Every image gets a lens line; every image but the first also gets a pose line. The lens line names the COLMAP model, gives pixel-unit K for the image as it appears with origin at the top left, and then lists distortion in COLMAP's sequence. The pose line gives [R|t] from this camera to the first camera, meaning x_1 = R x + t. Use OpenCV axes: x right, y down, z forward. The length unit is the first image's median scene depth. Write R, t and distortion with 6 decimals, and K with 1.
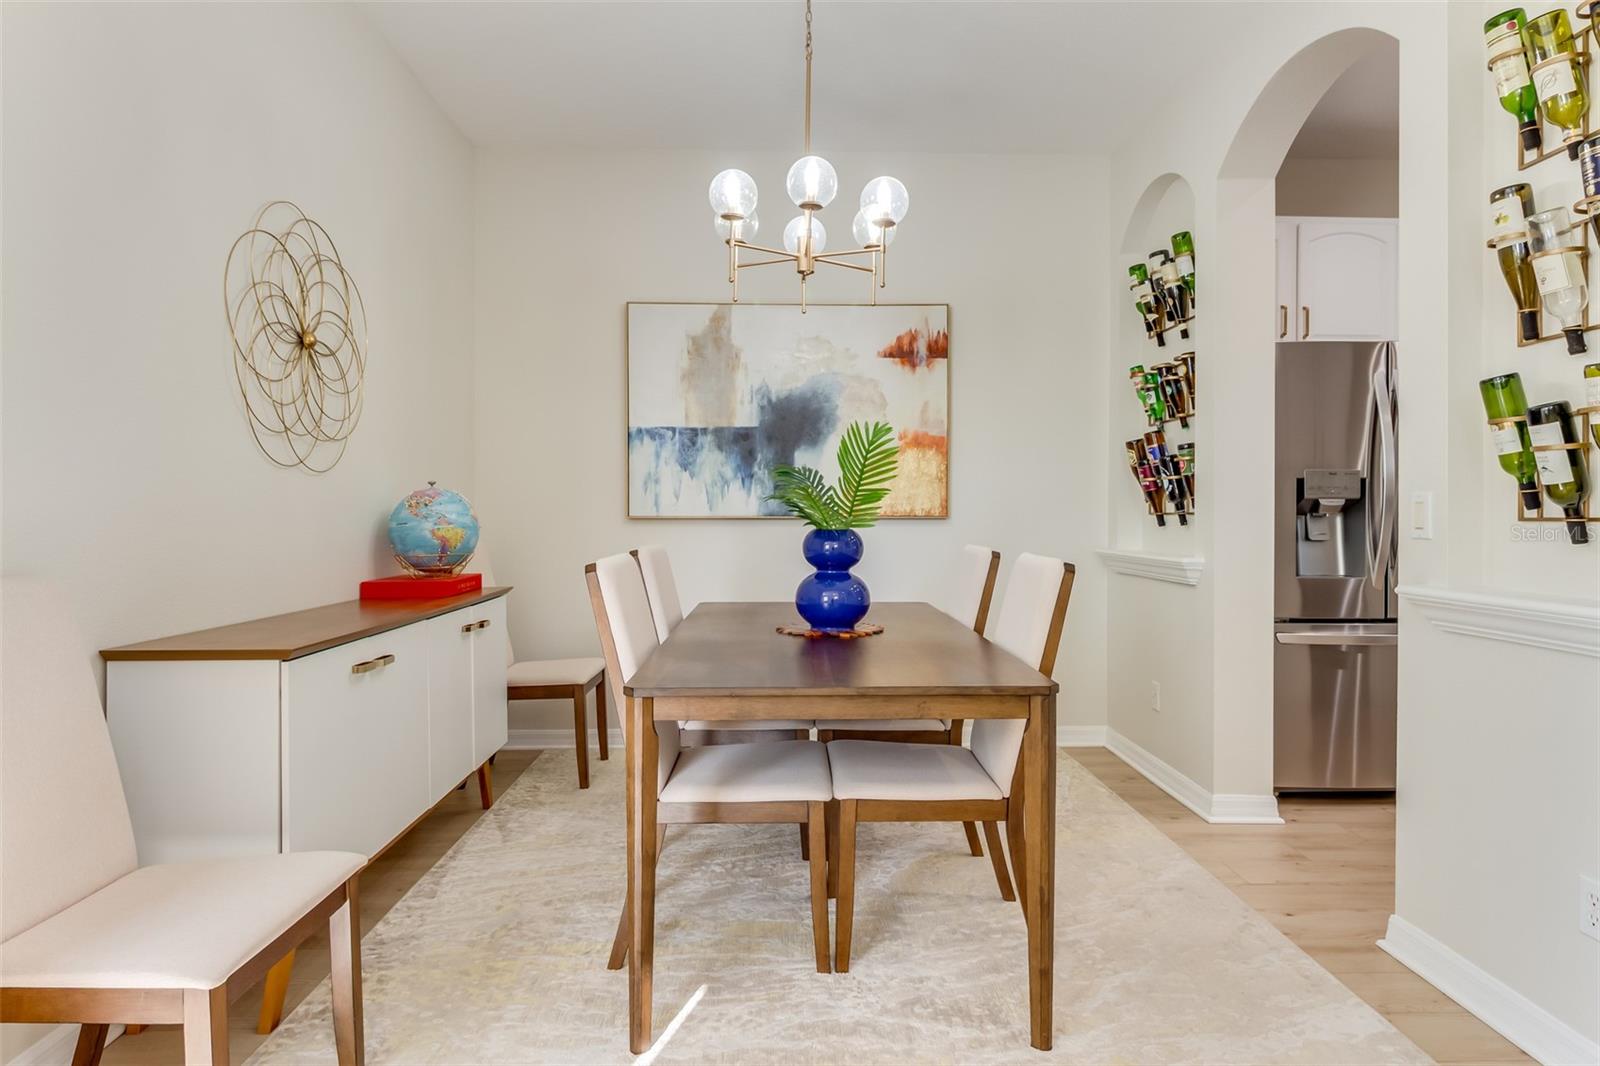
lens RADIAL K [[927.1, 0, 801.1], [0, 927.1, 515.4], [0, 0, 1]] dist [0.000738, -0.002398]
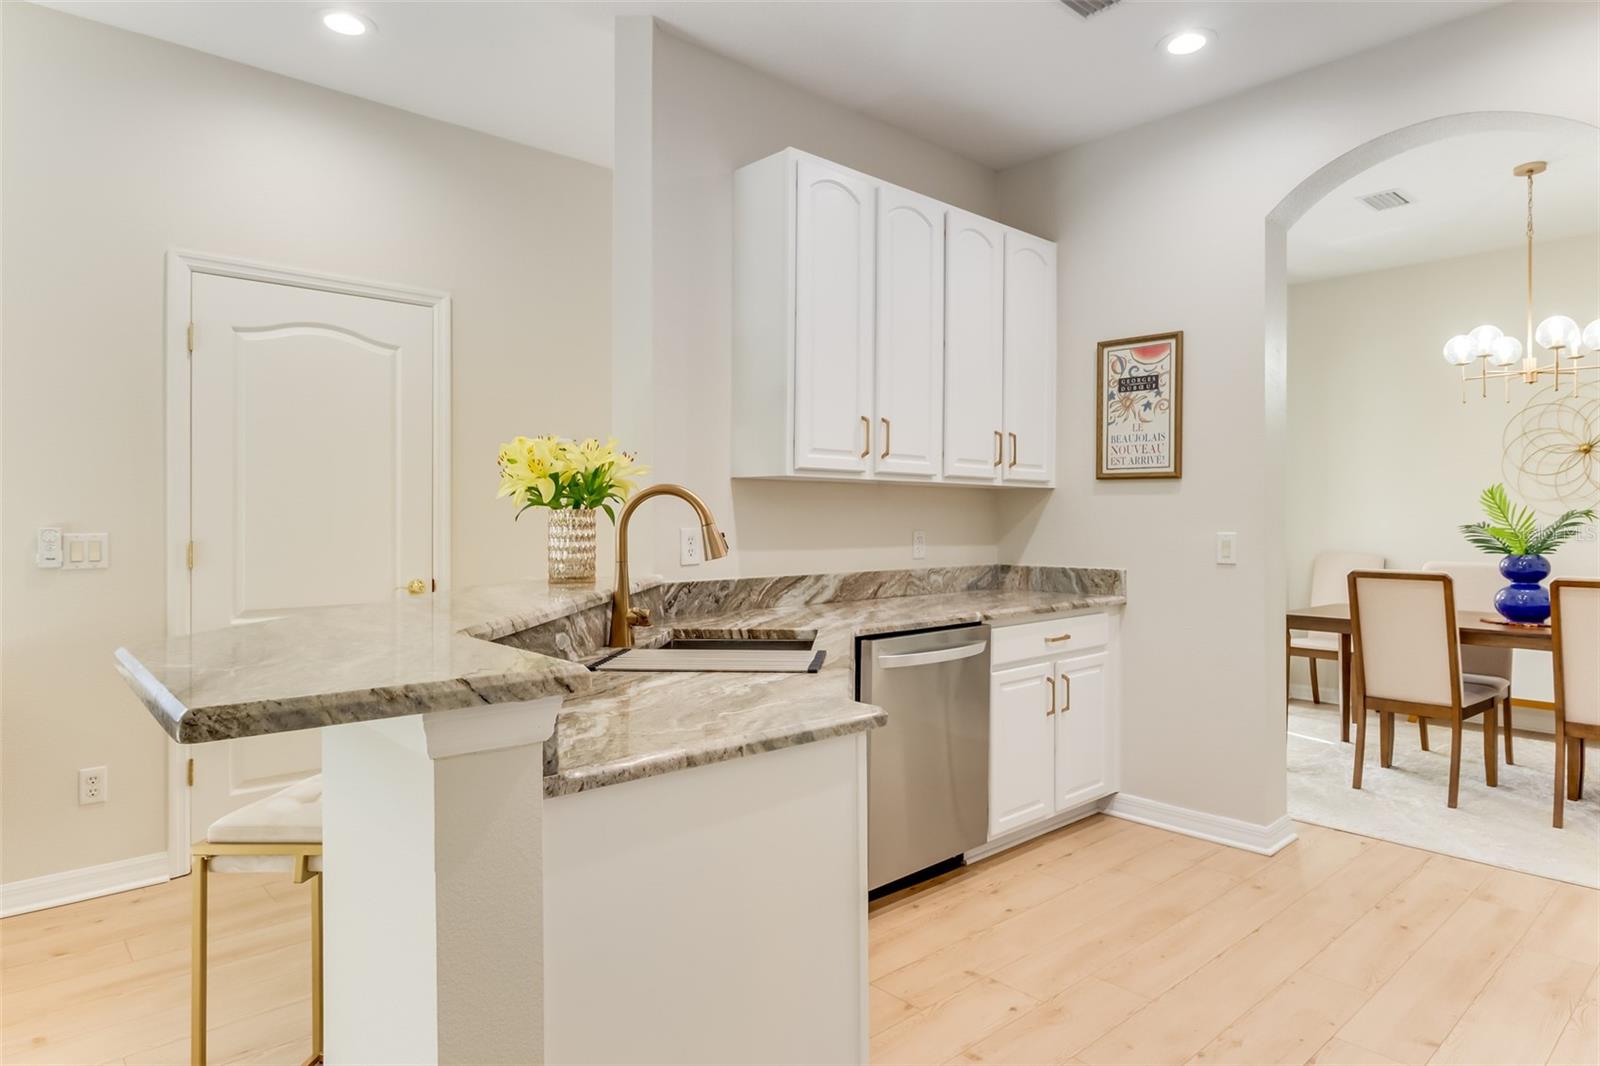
lens RADIAL K [[927.1, 0, 801.1], [0, 927.1, 515.4], [0, 0, 1]] dist [0.000738, -0.002398]
pose [[-0.757243, -0.006693, -0.653099, 1.626363], [-0.005645, 0.999977, -0.003703, -0.029842], [0.653109, 0.000883, -0.757264, 1.176754]]
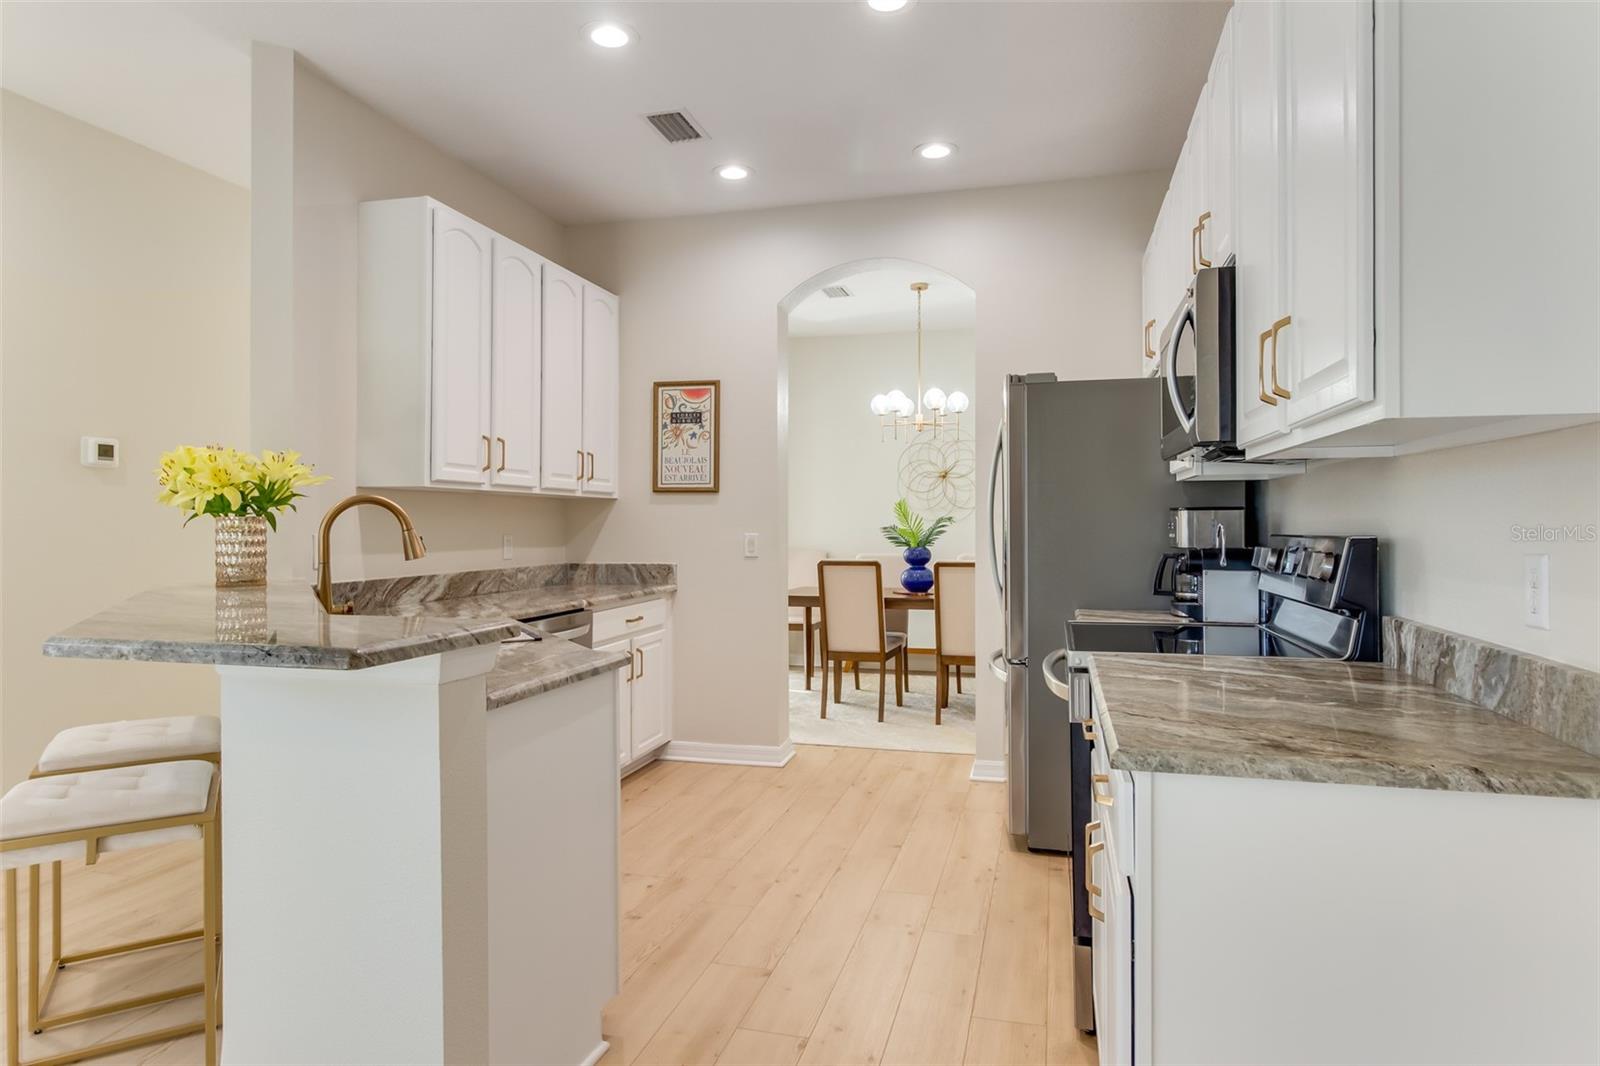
lens RADIAL K [[927.1, 0, 801.1], [0, 927.1, 515.4], [0, 0, 1]] dist [0.000738, -0.002398]
pose [[-0.282379, -0.011177, -0.959238, 1.917532], [-0.000808, 0.999935, -0.011413, -0.028613], [0.959302, -0.002448, -0.282370, 1.167747]]
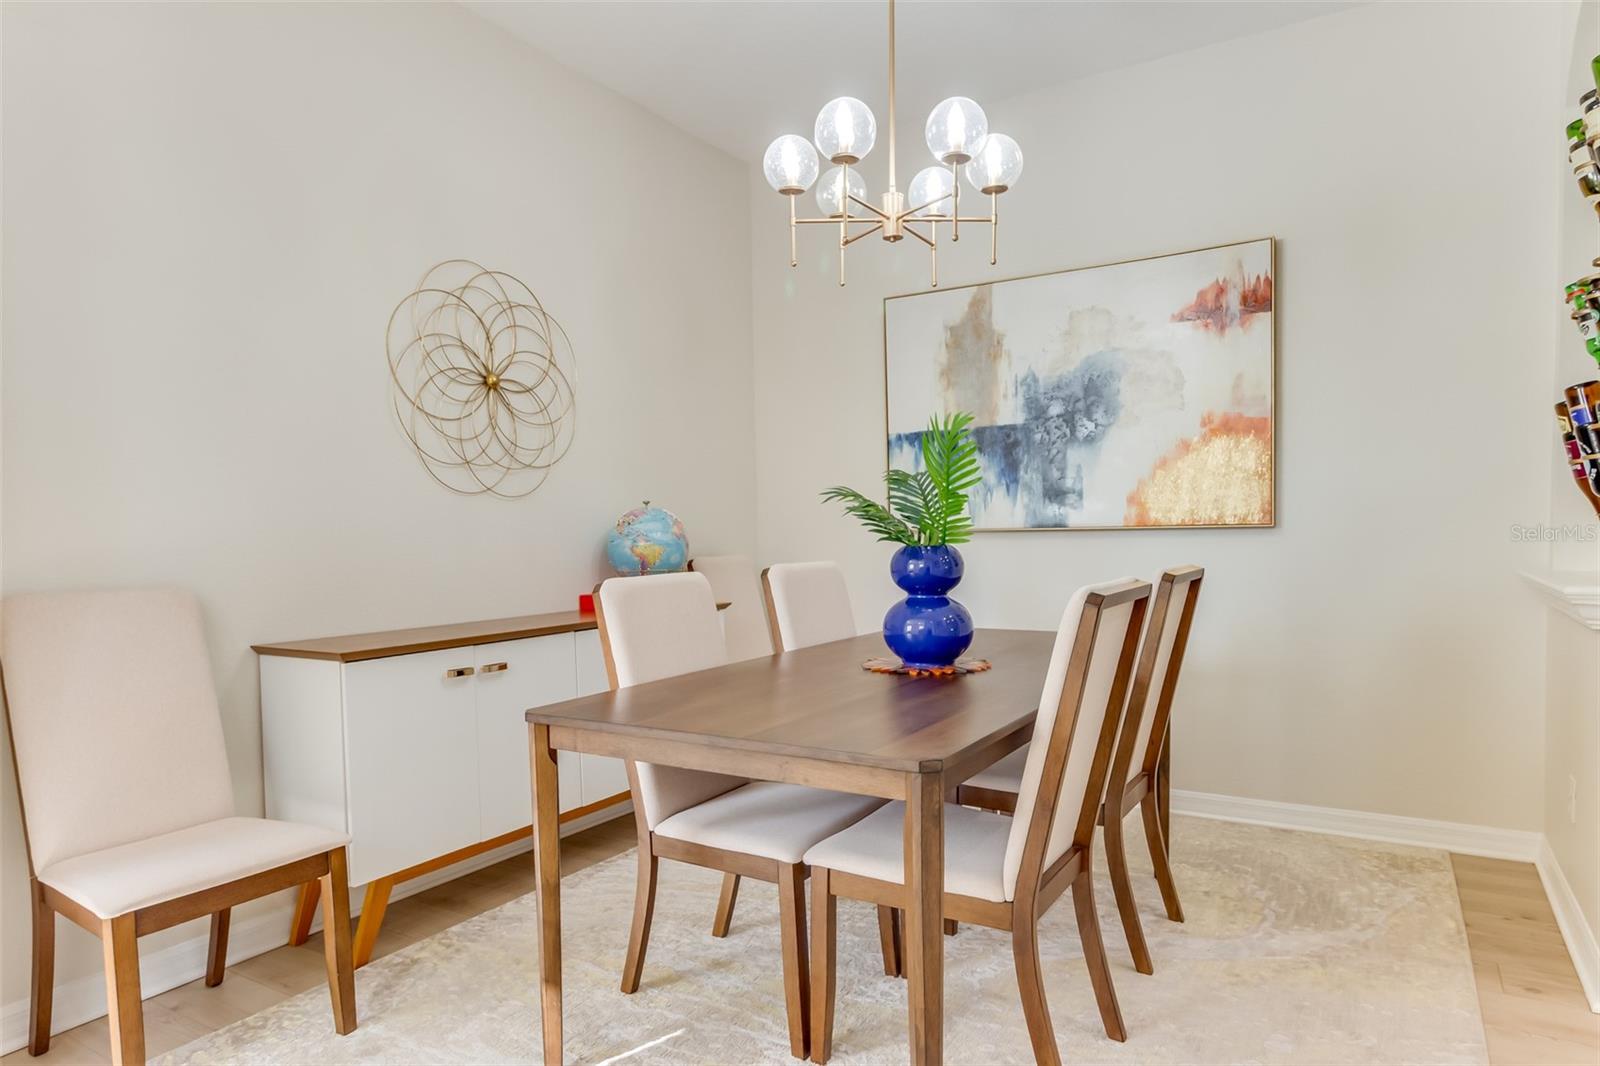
lens RADIAL K [[958.1, 0, 797.4], [0, 958.1, 574.3], [0, 0, 1]] dist [-0.001509, 0.001424]
pose [[0.833808, 0.010972, -0.551946, 0.359575], [0.016950, 0.998822, 0.045460, -0.000202], [0.551794, -0.047260, 0.832640, 0.190006]]
